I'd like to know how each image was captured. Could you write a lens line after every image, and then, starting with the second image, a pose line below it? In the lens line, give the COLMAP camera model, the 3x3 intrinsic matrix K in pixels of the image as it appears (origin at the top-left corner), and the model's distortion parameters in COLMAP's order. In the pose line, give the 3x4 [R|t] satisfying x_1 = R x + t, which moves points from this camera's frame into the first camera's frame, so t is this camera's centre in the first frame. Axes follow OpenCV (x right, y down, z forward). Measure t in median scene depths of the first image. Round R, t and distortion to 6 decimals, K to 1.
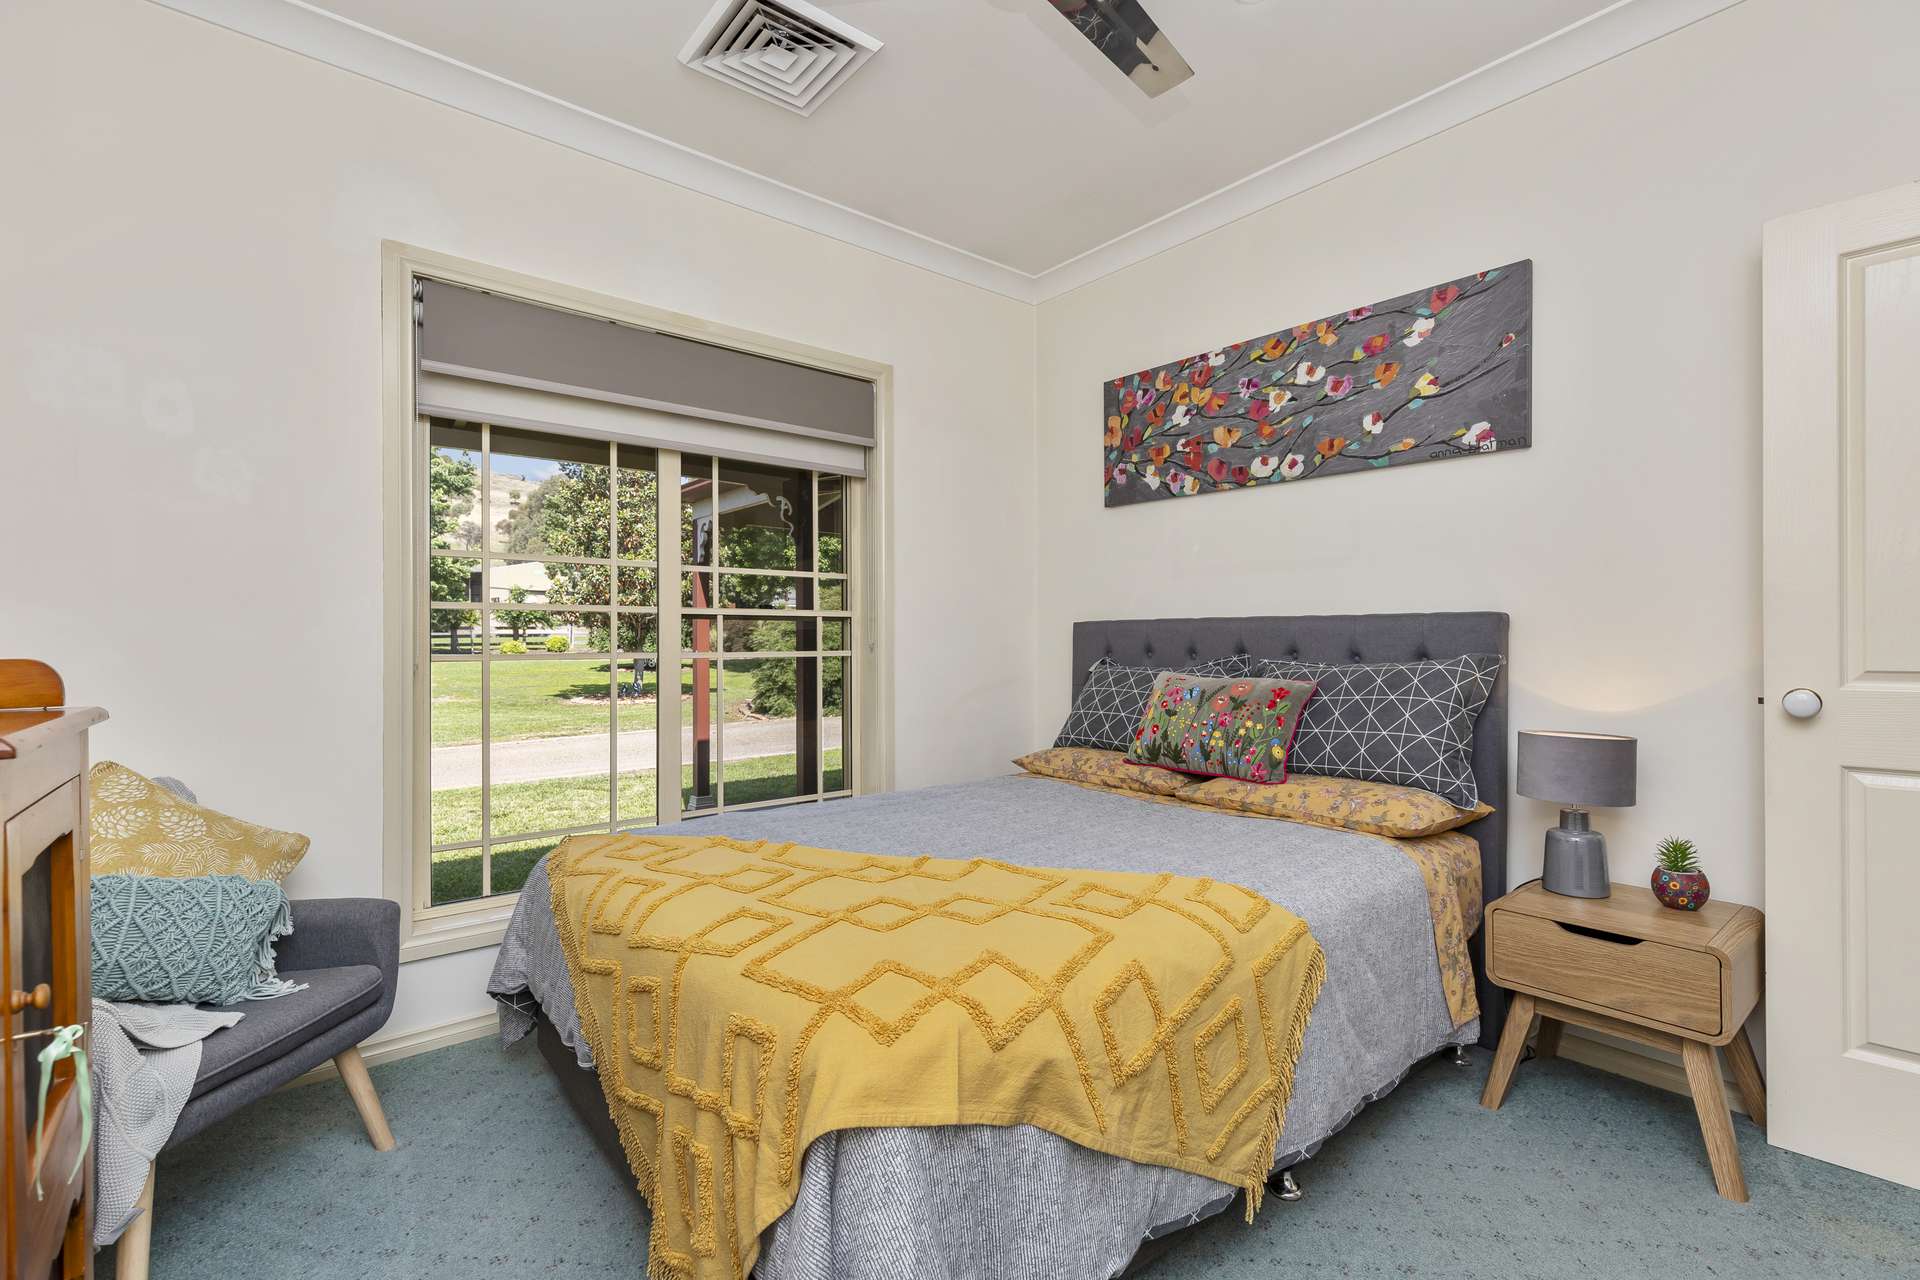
lens RADIAL K [[866.8, 0, 961.6], [0, 866.8, 630.7], [0, 0, 1]] dist [0.007298, -0.000434]
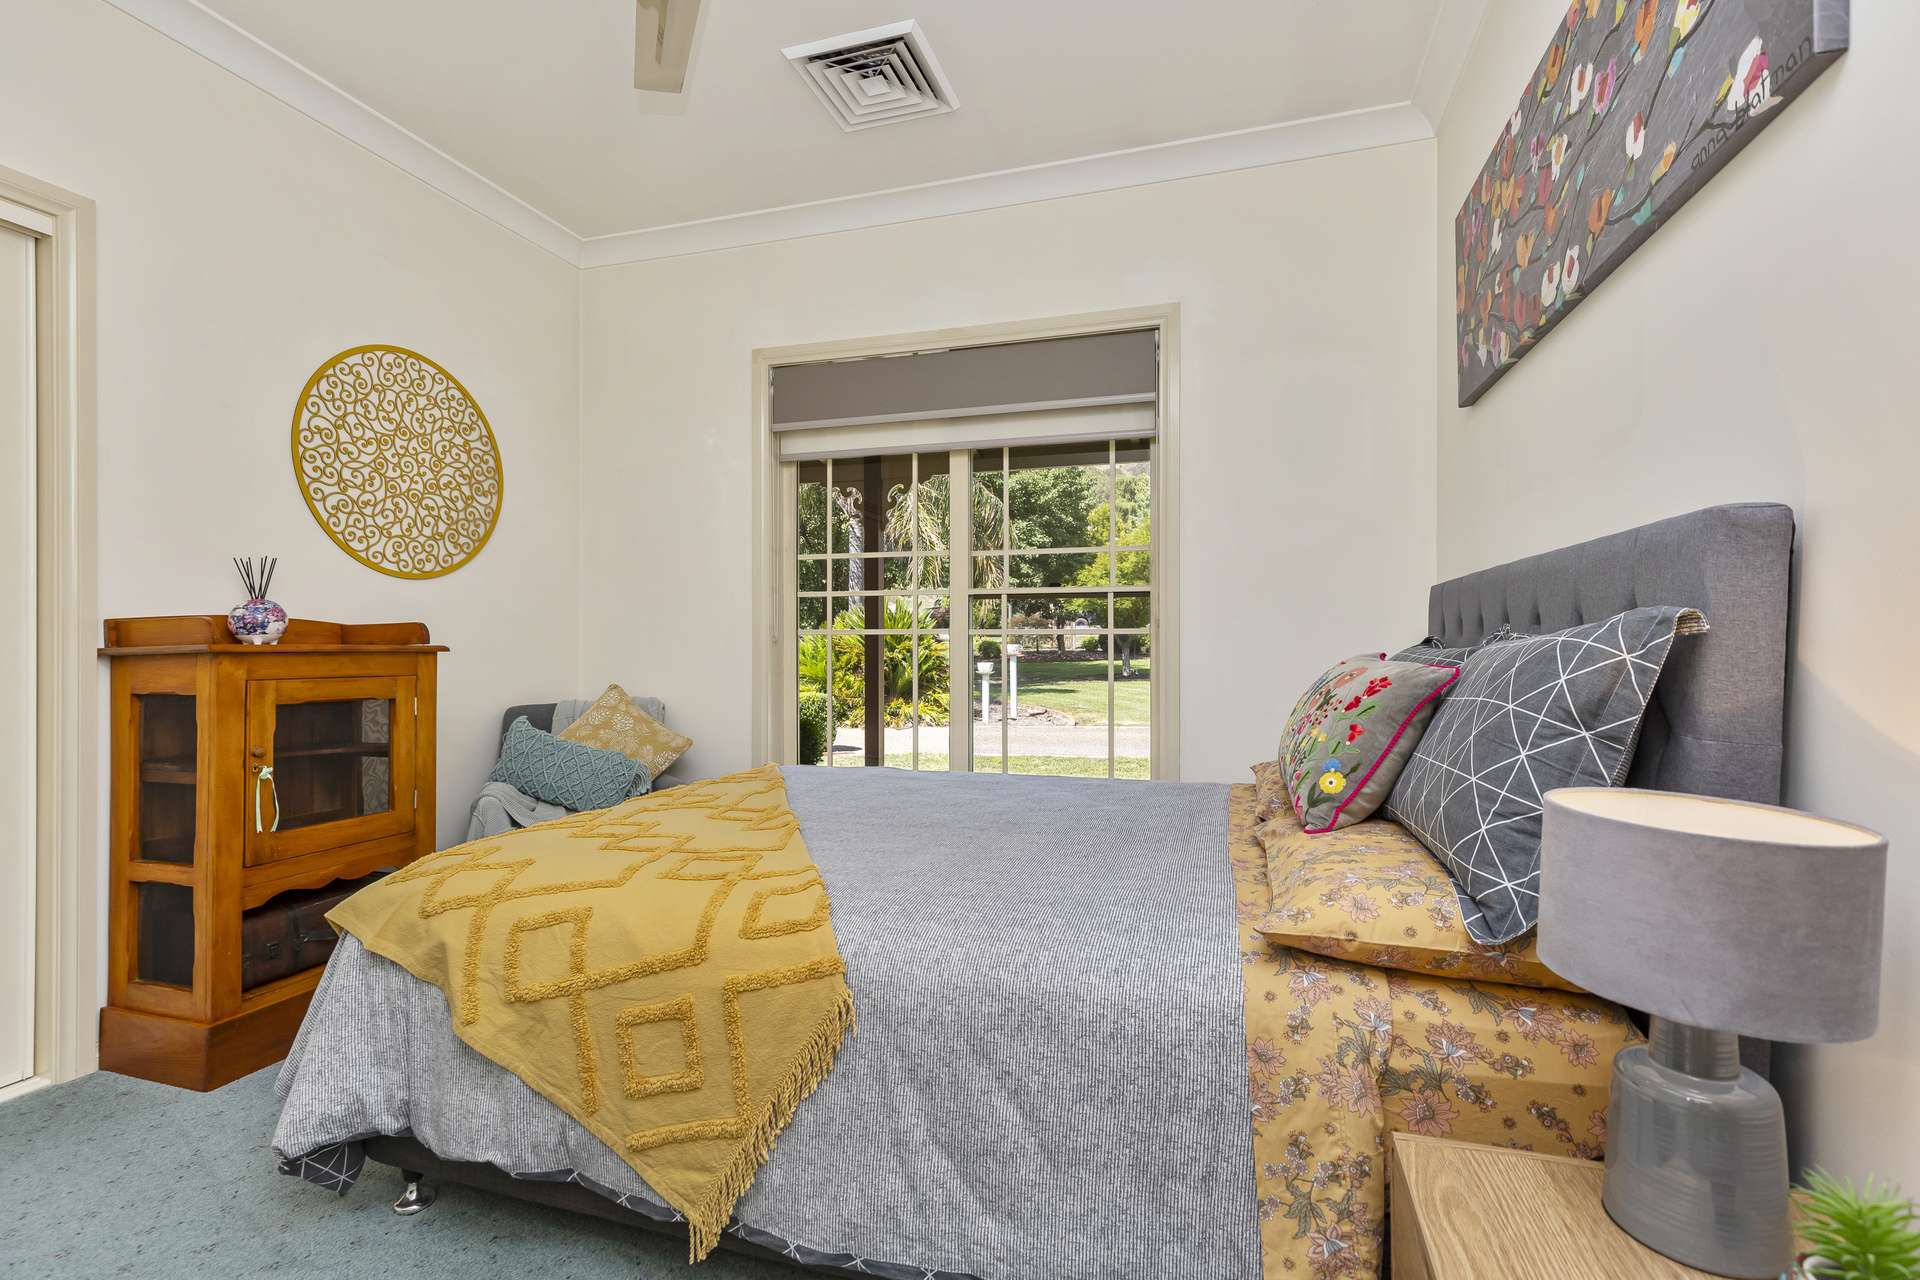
lens RADIAL K [[866.8, 0, 961.6], [0, 866.8, 630.7], [0, 0, 1]] dist [0.007298, -0.000434]
pose [[0.545887, -0.004944, -0.837845, 0.562942], [0.009916, 0.999951, 0.000560, 0.024993], [0.837800, -0.008613, 0.545909, 0.352531]]
